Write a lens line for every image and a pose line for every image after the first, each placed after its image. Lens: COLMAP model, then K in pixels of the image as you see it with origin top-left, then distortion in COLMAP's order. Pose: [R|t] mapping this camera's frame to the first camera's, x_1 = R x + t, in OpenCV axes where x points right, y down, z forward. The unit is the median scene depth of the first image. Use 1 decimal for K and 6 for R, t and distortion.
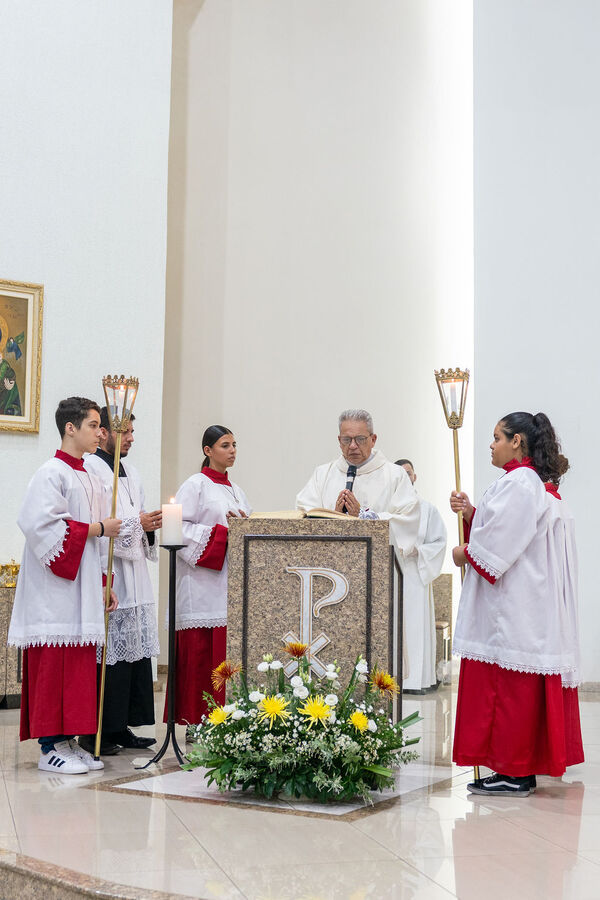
lens RADIAL K [[1396.4, 0, 301.1], [0, 1396.4, 448.4], [0, 0, 1]] dist [-0.014254, 0.000000]
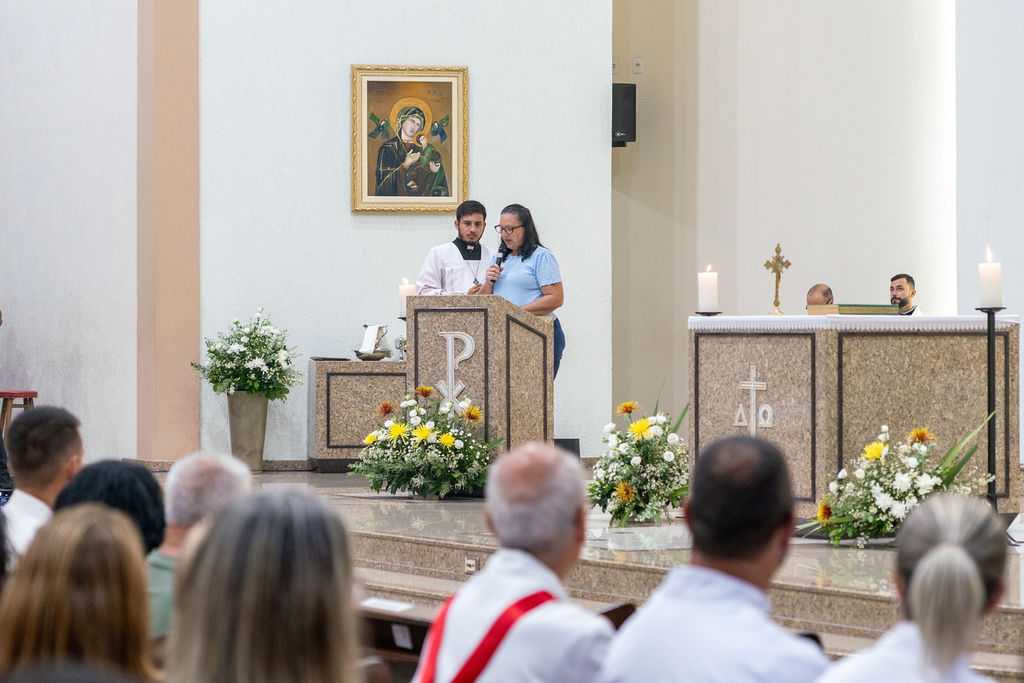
lens RADIAL K [[3133.2, 0, 513.3], [0, 3133.2, 334.8], [0, 0, 1]] dist [0.062652, 0.000000]
pose [[0.869776, -0.016643, -0.493165, 1.528854], [0.051324, 0.997061, 0.056871, -0.078379], [0.490770, -0.074776, 0.868075, -1.558212]]
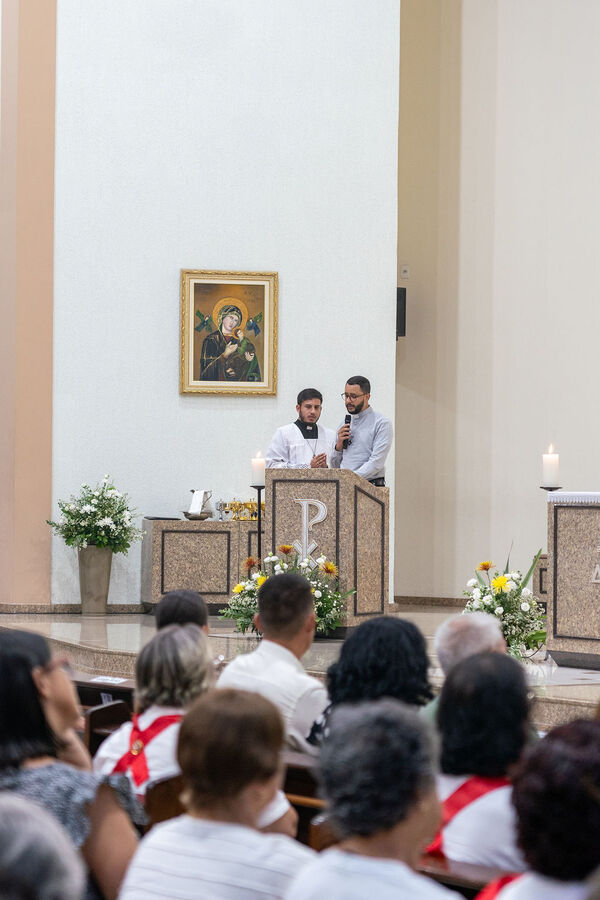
lens RADIAL K [[2753.8, 0, 299.8], [0, 2753.8, 454.9], [0, 0, 1]] dist [0.062652, 0.000000]
pose [[0.904748, -0.011281, -0.425798, 1.329061], [0.035239, 0.998205, 0.048430, -0.116017], [0.424487, -0.058822, 0.903521, -1.817143]]
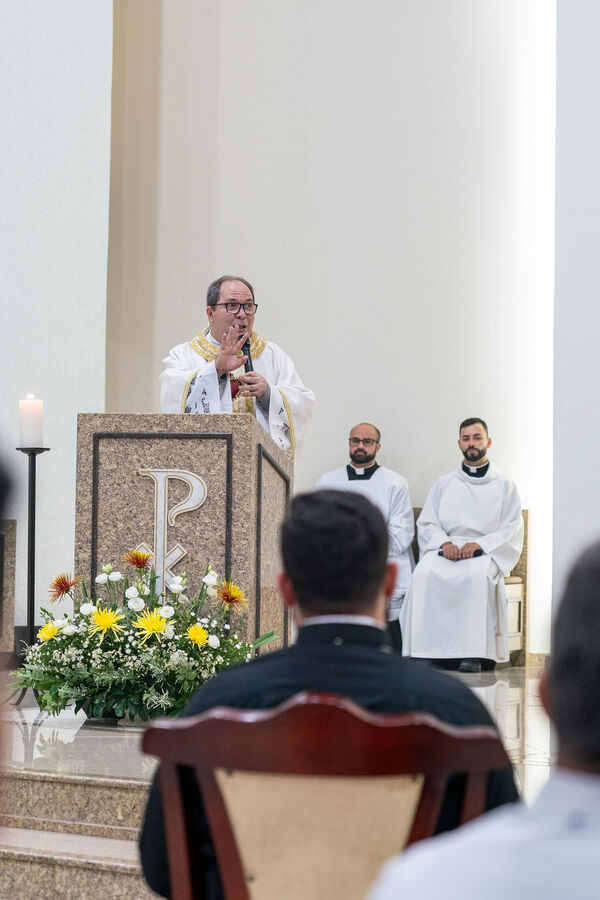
lens RADIAL K [[2753.8, 0, 301.2], [0, 2753.8, 450.9], [0, 0, 1]] dist [0.062652, 0.000000]
pose [[0.991355, -0.001458, -0.131198, 0.317059], [0.007083, 0.999075, 0.042415, 0.001770], [0.131015, -0.042978, 0.990448, -0.691559]]
